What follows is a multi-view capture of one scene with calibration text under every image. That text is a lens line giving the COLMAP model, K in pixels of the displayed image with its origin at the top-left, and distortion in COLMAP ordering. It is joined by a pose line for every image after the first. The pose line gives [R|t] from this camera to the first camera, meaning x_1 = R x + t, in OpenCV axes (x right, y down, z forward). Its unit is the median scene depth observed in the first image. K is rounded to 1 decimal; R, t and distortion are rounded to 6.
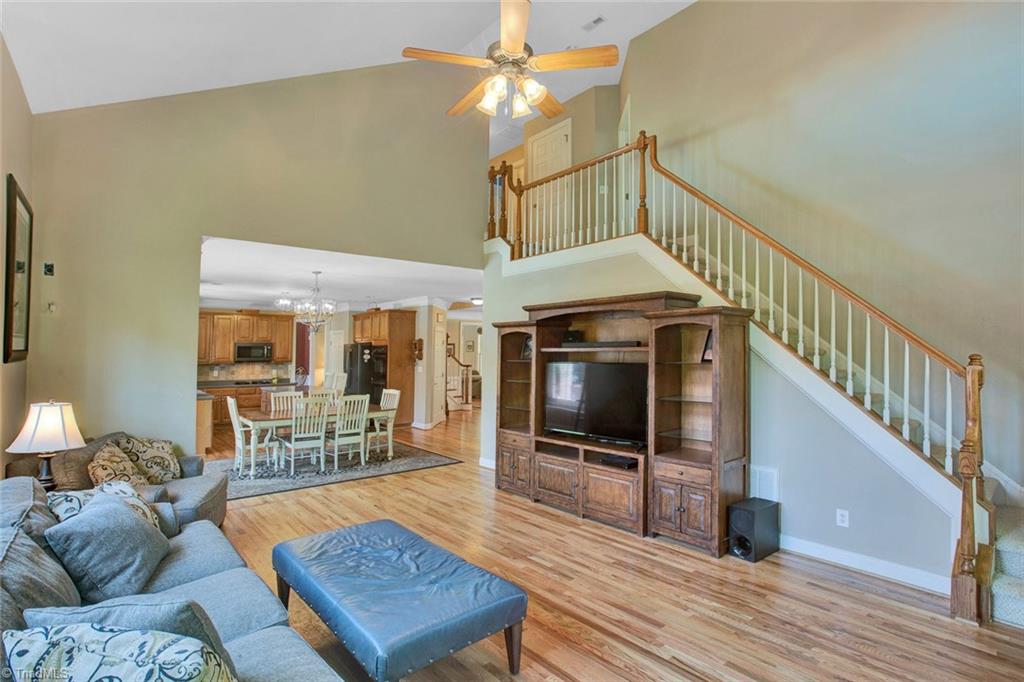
lens RADIAL K [[481.4, 0, 513.5], [0, 481.4, 334.7], [0, 0, 1]] dist [-0.035524, 0.004133]
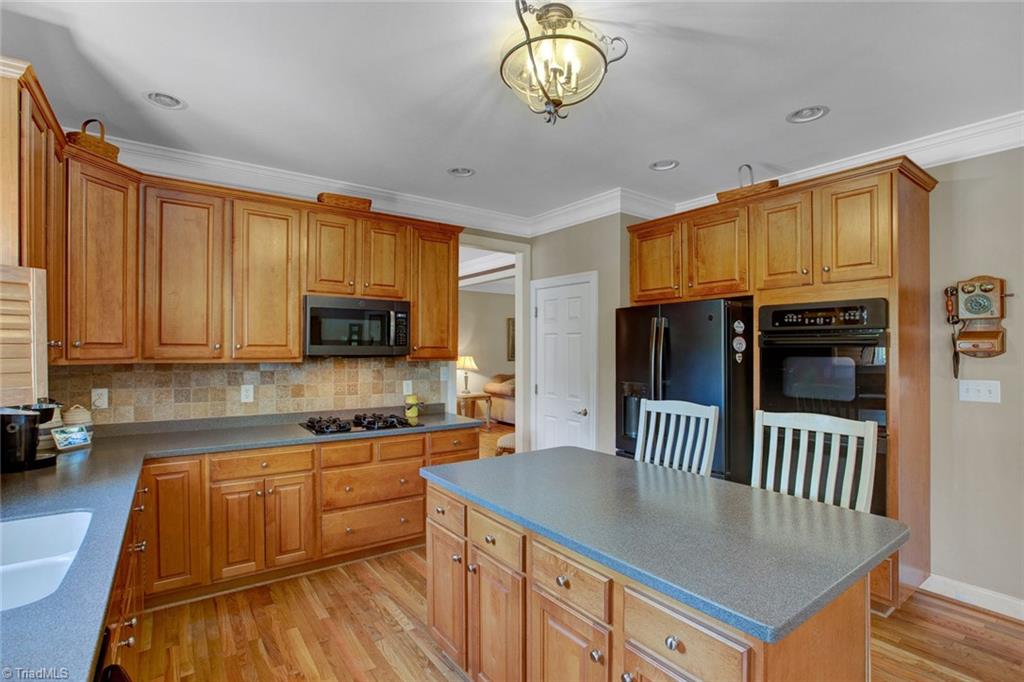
lens RADIAL K [[481.4, 0, 510.0], [0, 481.4, 346.8], [0, 0, 1]] dist [-0.035524, 0.004133]
pose [[0.995420, 0.008584, -0.095217, -0.410136], [-0.005709, 0.999521, 0.030432, 0.038377], [0.095432, -0.029749, 0.994991, 0.681517]]
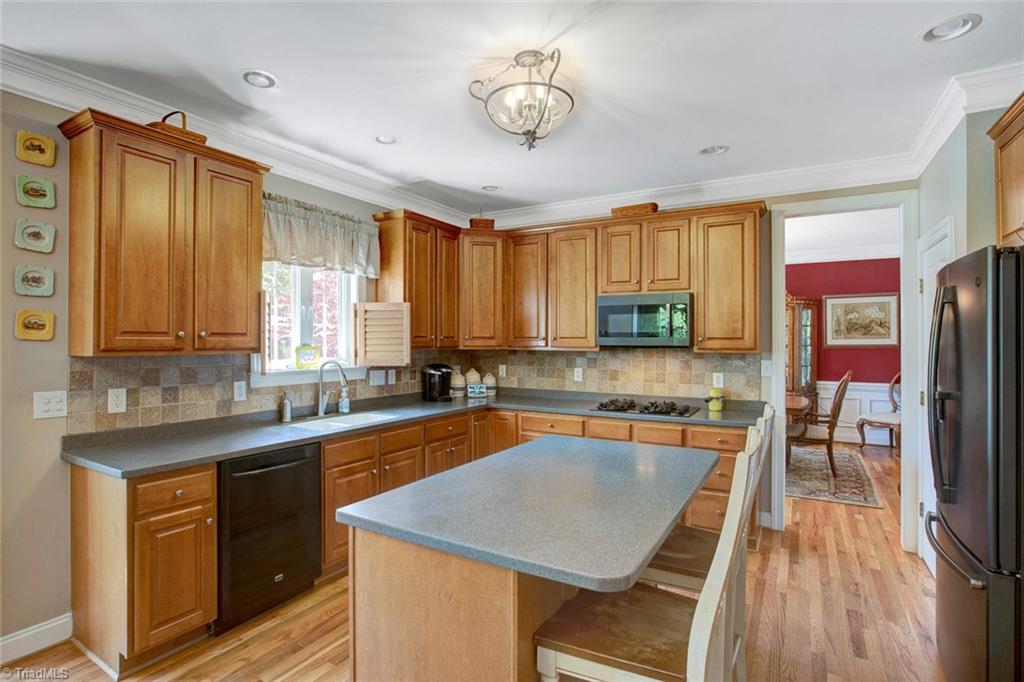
lens RADIAL K [[506.3, 0, 507.5], [0, 506.3, 338.6], [0, 0, 1]] dist [-0.045535, 0.007052]
pose [[0.318747, 0.002722, -0.947836, -0.216015], [0.031219, 0.999423, 0.013369, 0.040826], [0.947326, -0.033852, 0.318478, 0.778646]]
